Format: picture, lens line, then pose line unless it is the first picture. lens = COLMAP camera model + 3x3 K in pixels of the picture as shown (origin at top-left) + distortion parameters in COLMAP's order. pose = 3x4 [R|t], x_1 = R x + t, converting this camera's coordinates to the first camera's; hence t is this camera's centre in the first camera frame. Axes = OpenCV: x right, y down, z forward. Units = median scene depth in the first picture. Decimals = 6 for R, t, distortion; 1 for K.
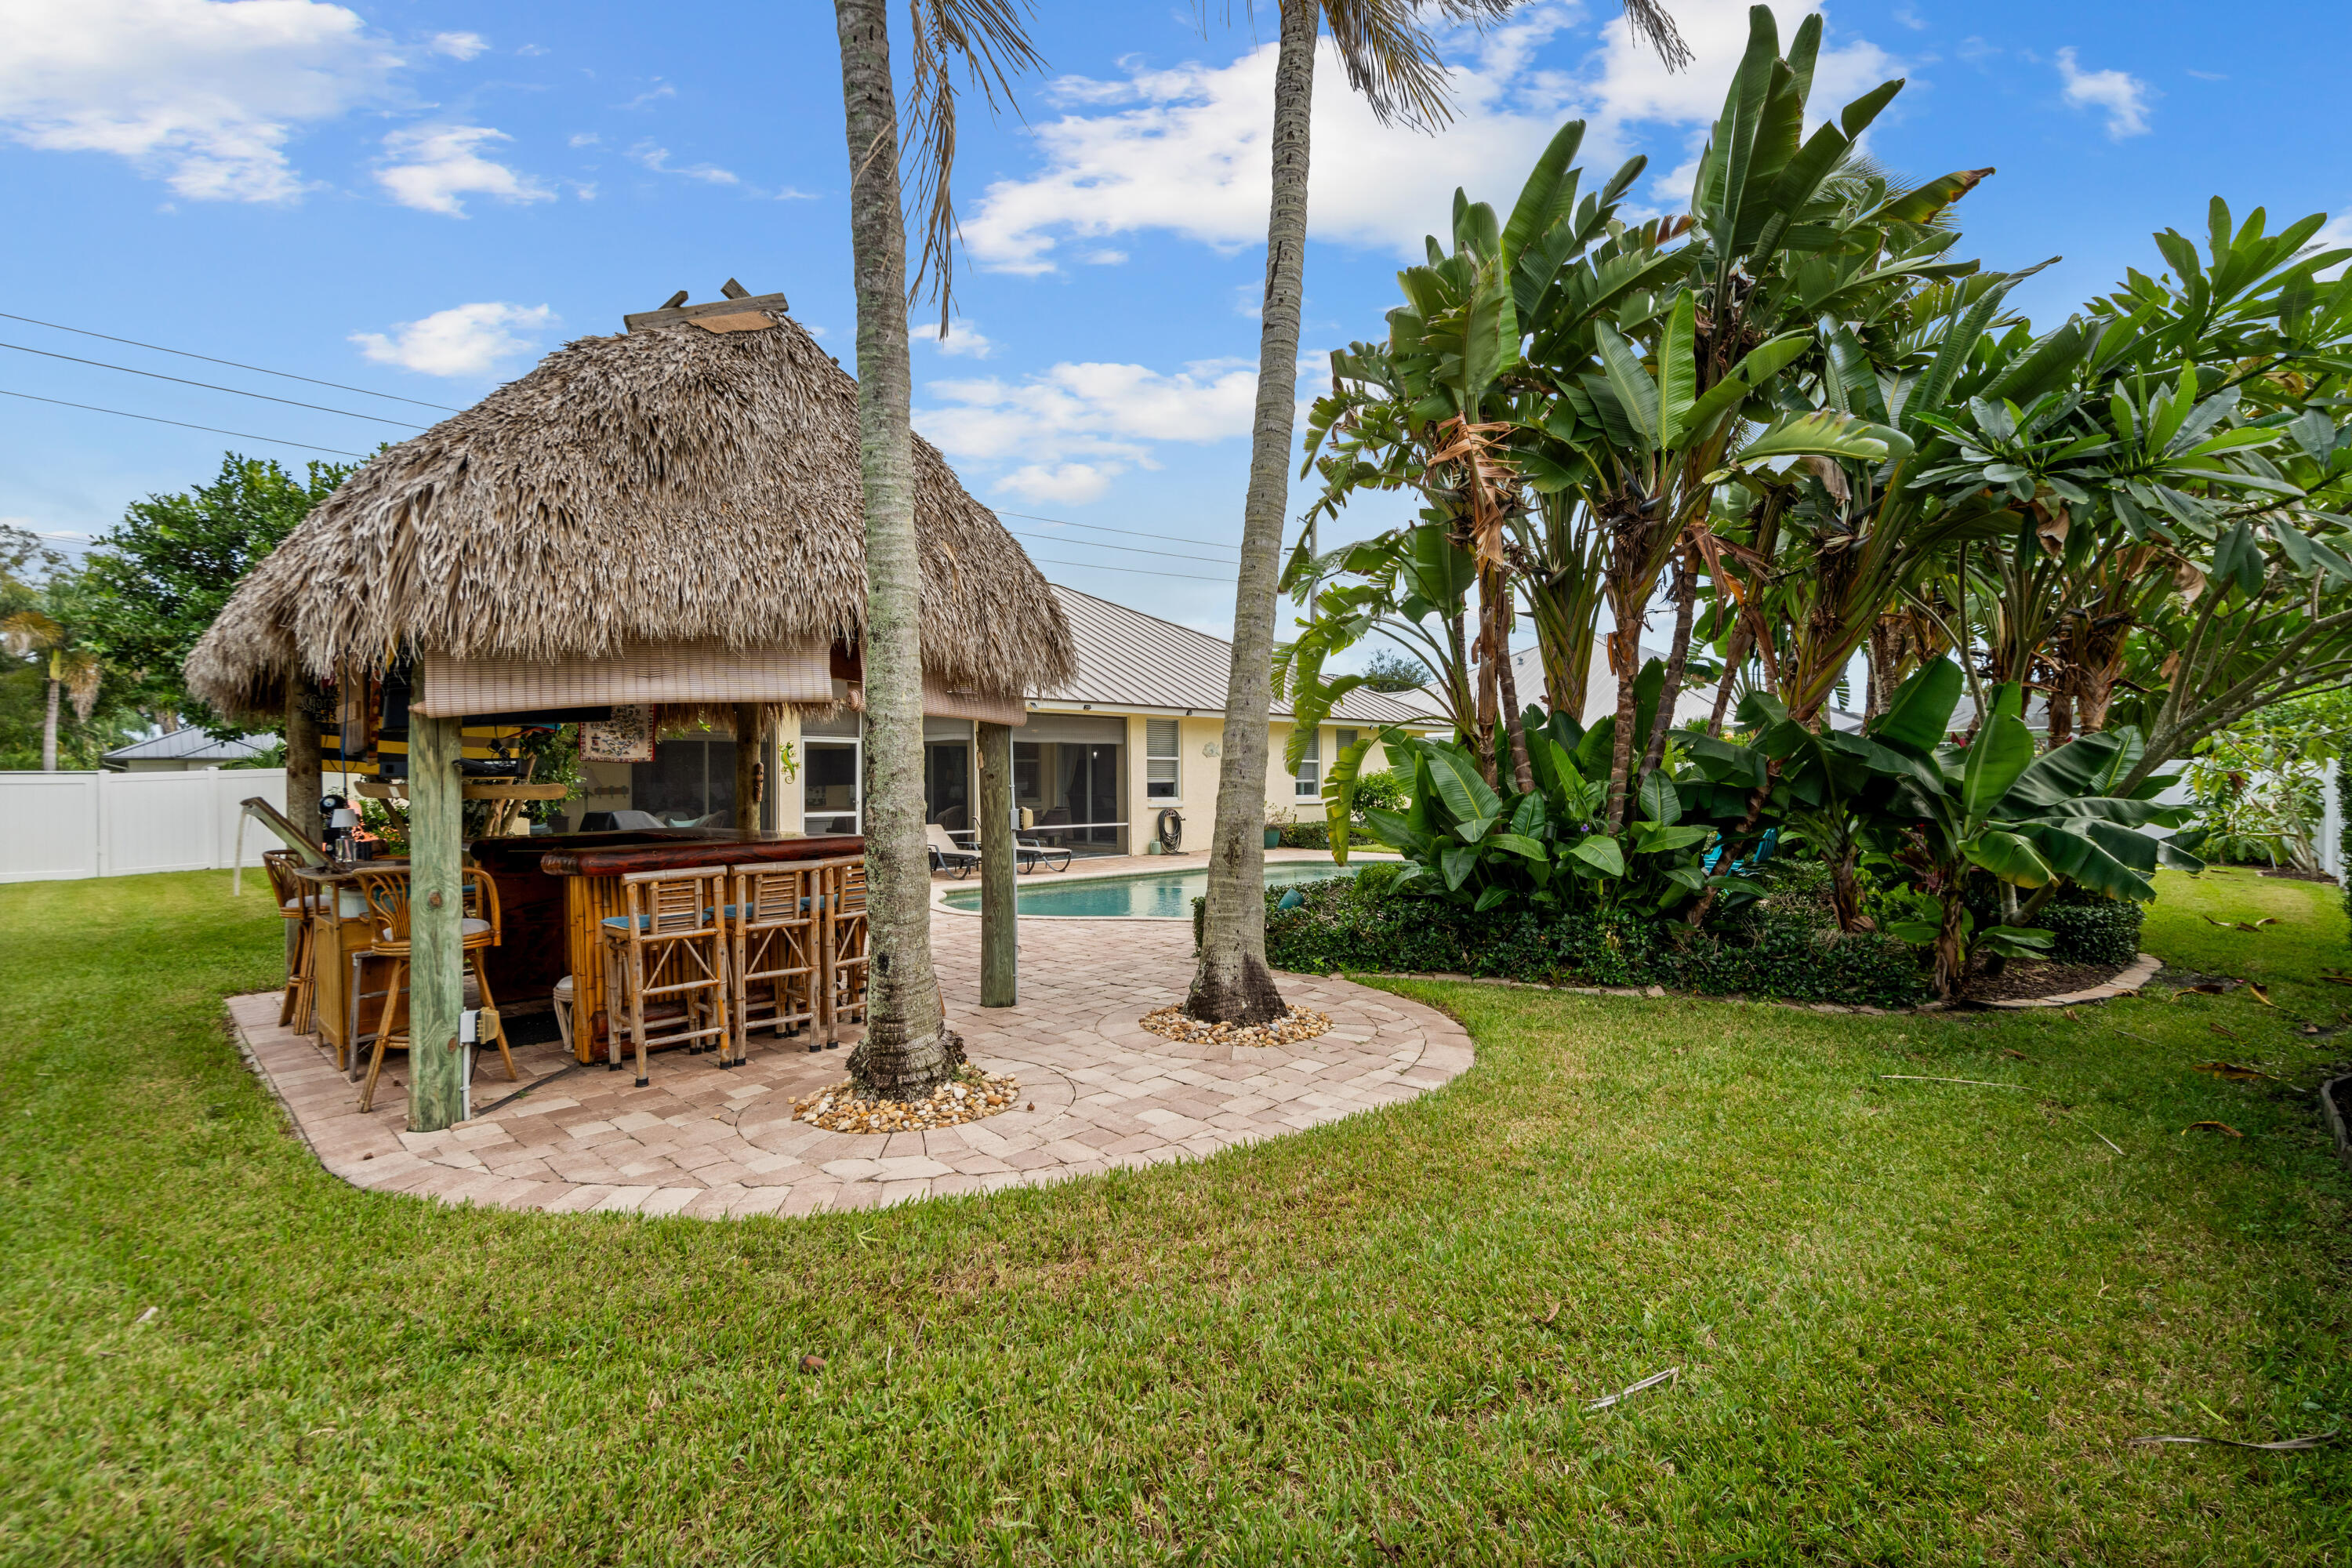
lens RADIAL K [[1099.1, 0, 1180.1], [0, 1099.1, 782.6], [0, 0, 1]] dist [-0.001720, -0.000084]
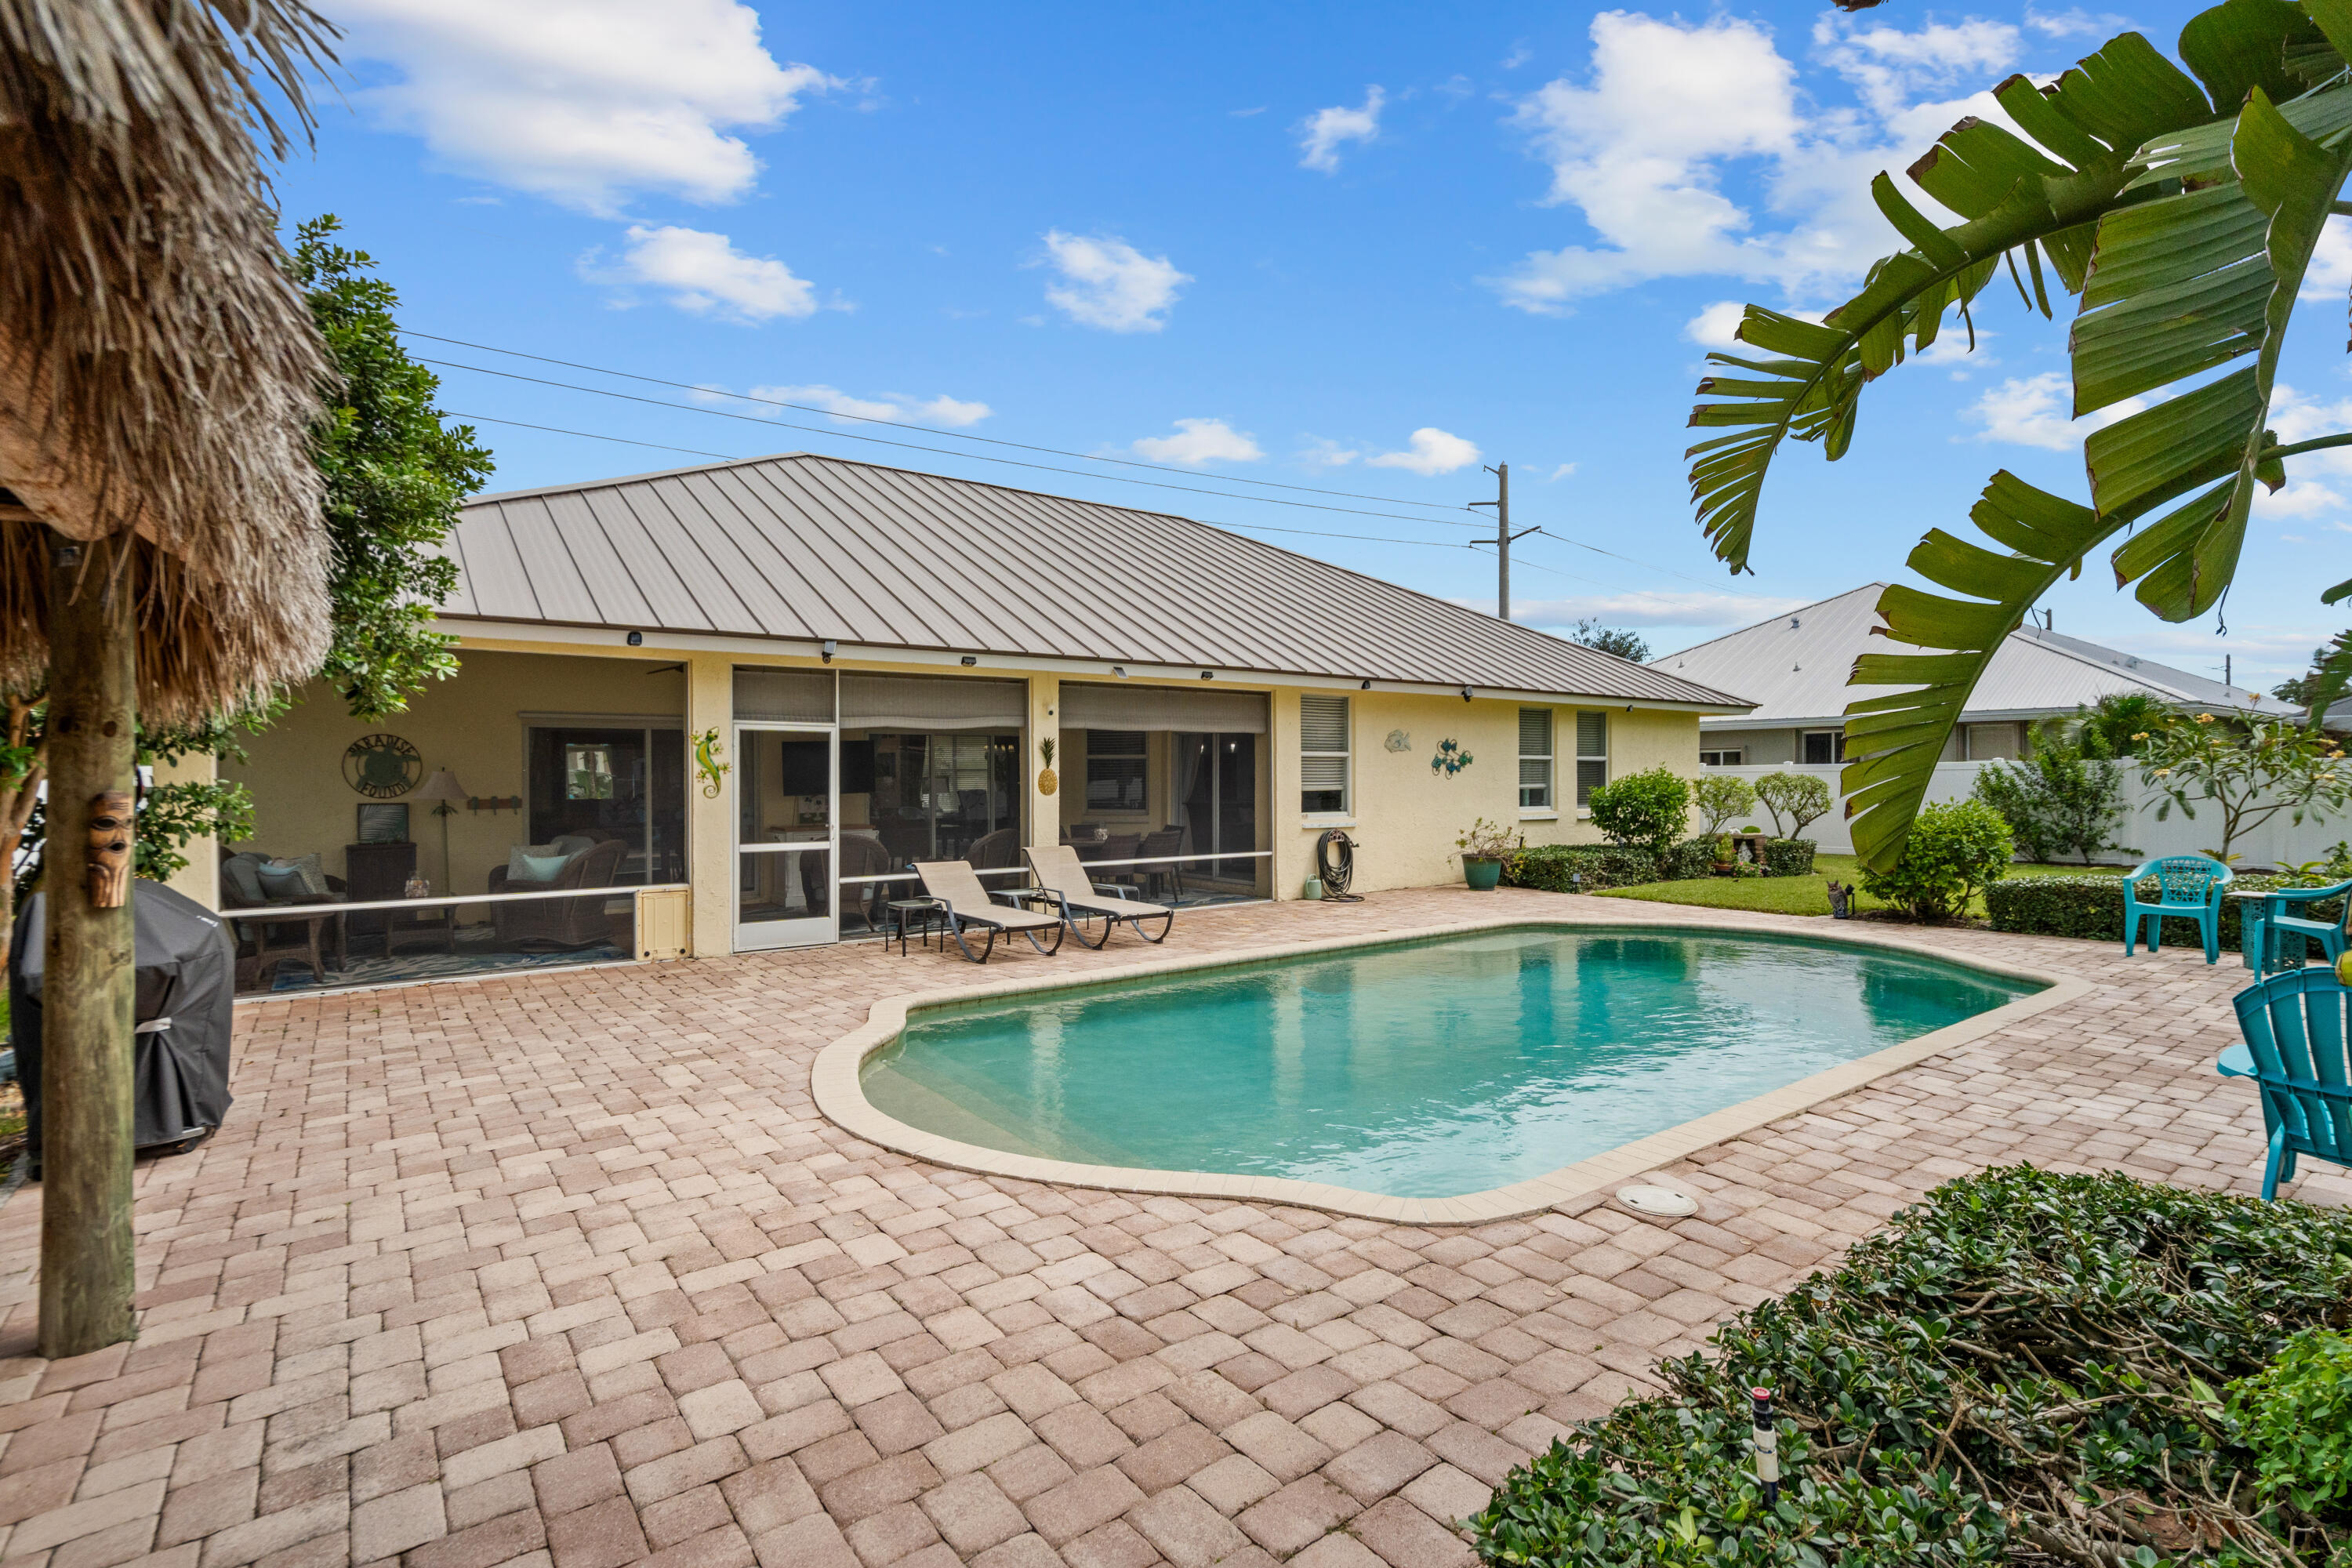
lens RADIAL K [[1099.1, 0, 1175.1], [0, 1099.1, 778.5], [0, 0, 1]] dist [-0.001720, -0.000084]
pose [[0.989087, 0.005213, -0.147238, -0.007723], [-0.004310, 0.999970, 0.006452, -0.011638], [0.147267, -0.005747, 0.989080, 0.332769]]
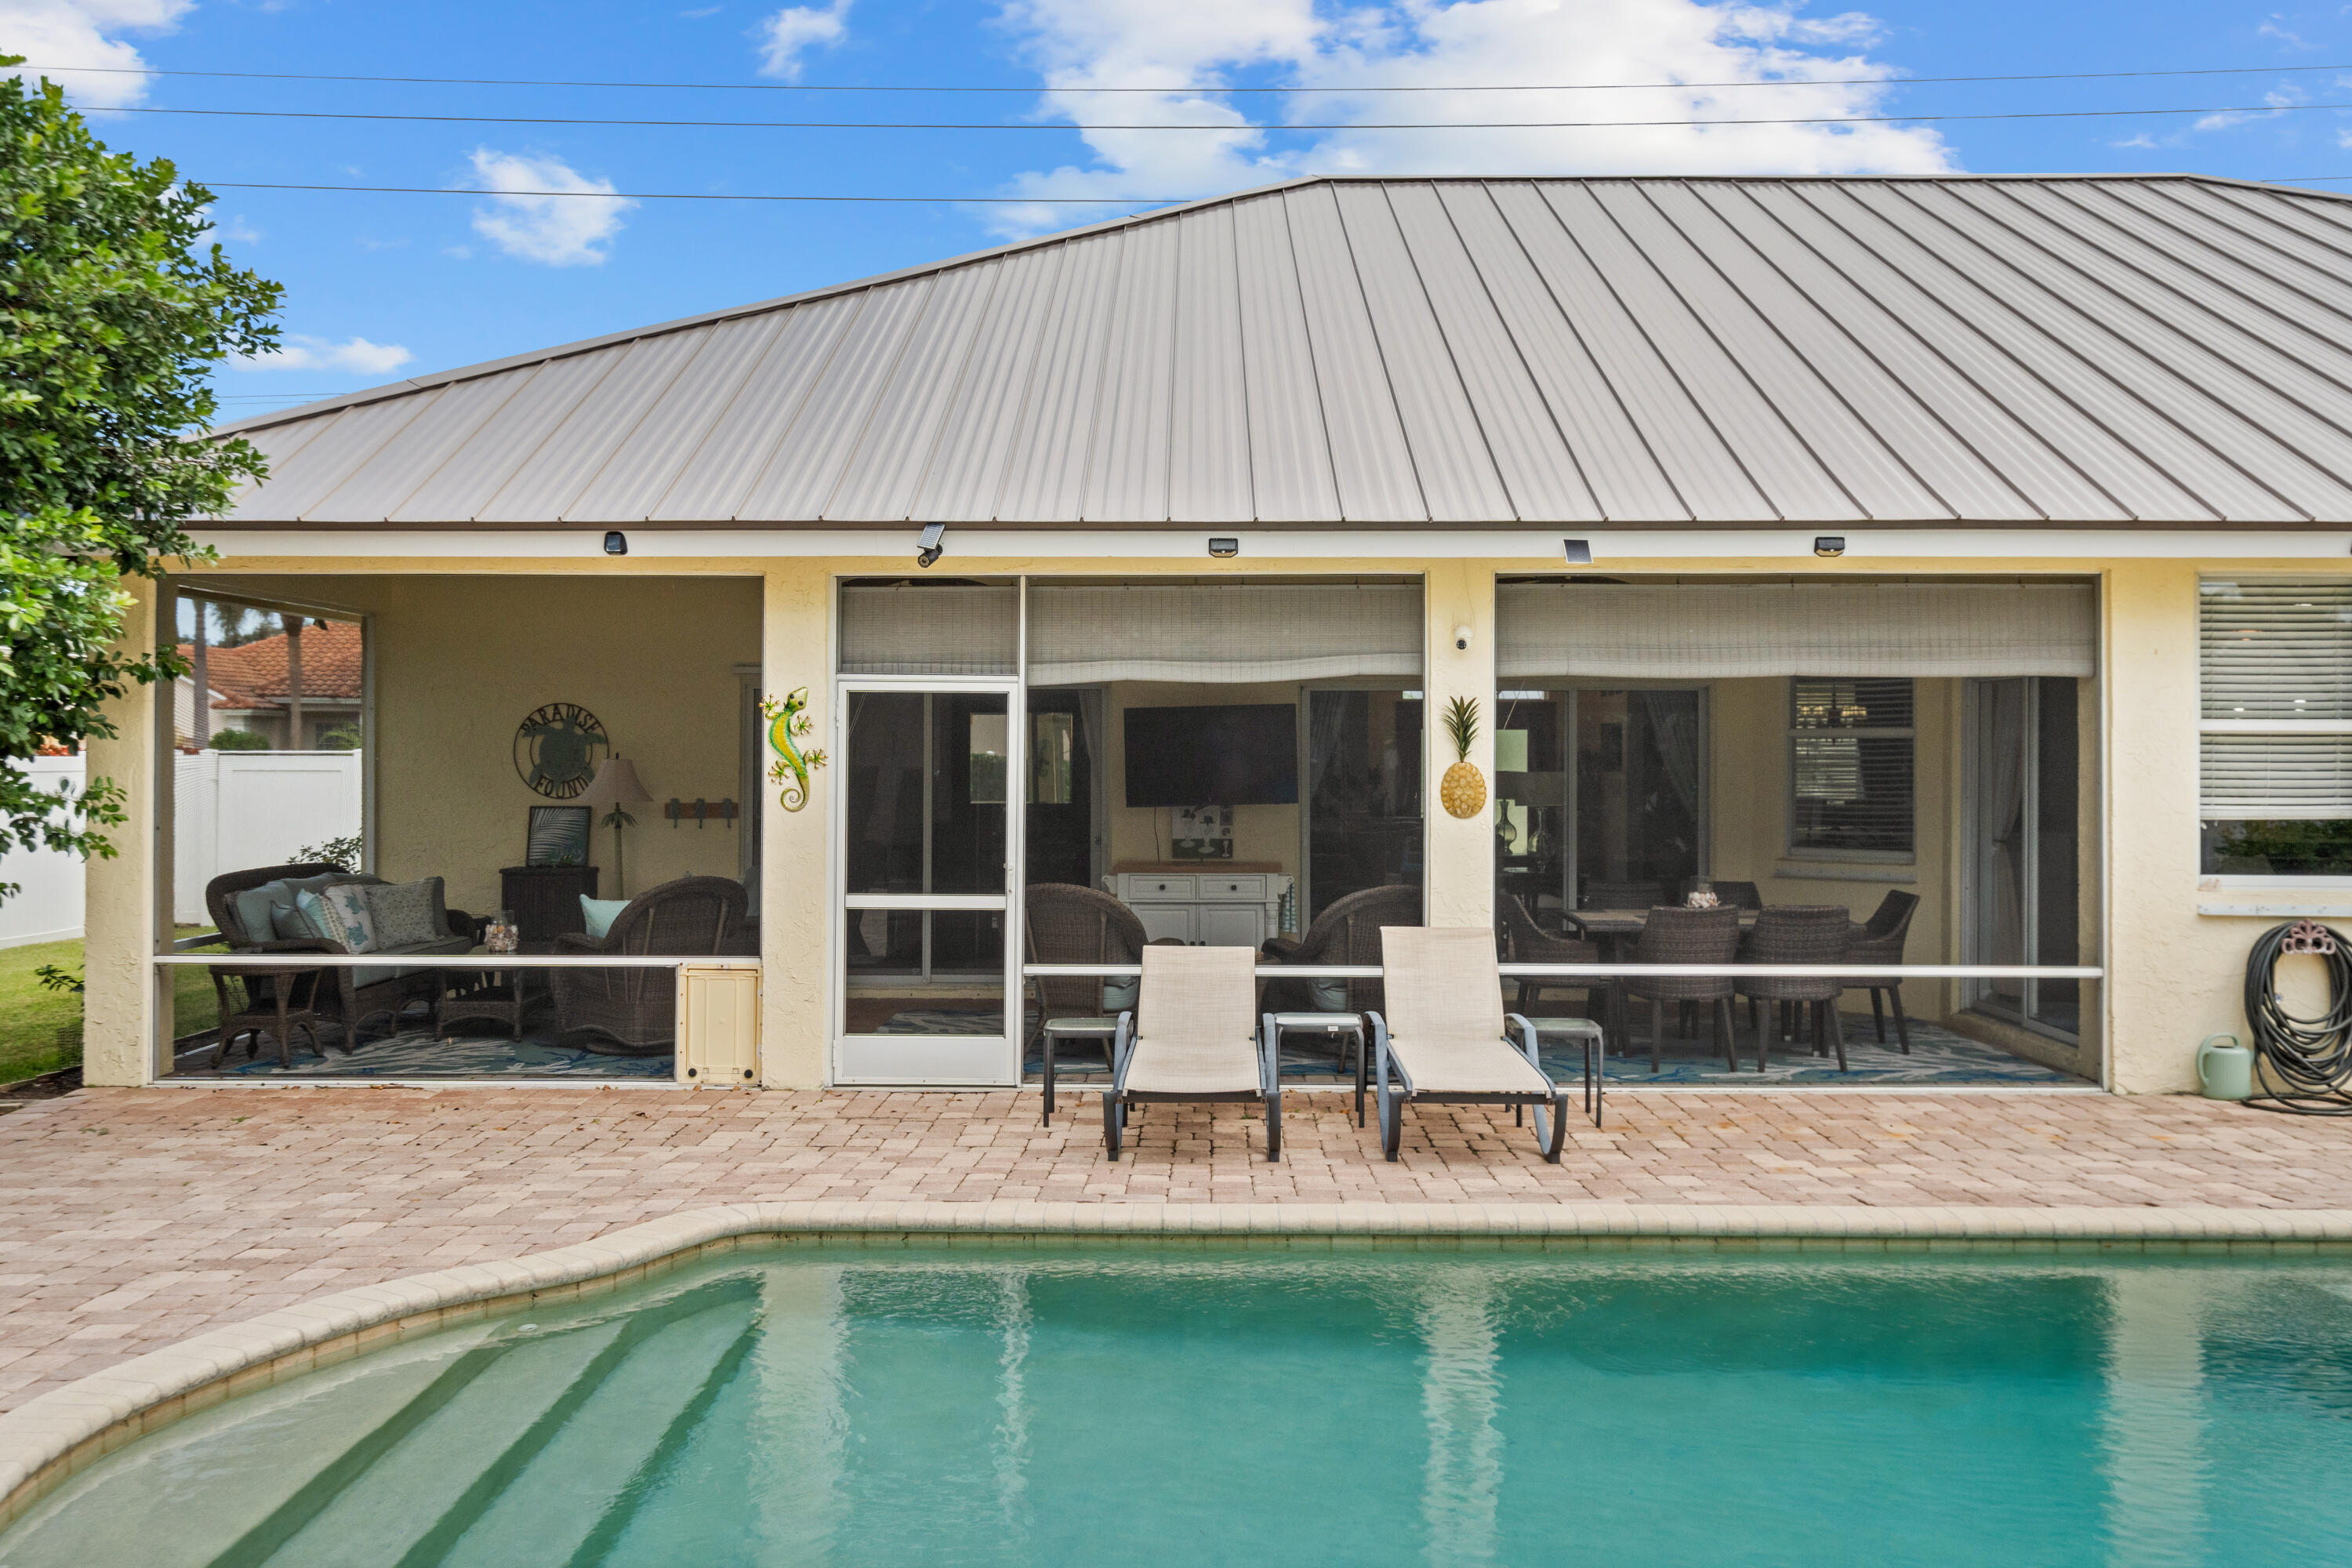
lens RADIAL K [[2077.2, 0, 1190.0], [0, 2077.2, 691.7], [0, 0, 1]] dist [-0.006609, -0.005908]
pose [[0.694009, -0.012405, -0.719859, 0.161045], [-0.008456, 0.999642, -0.025379, -0.016434], [0.719916, 0.023700, 0.693656, 0.484303]]
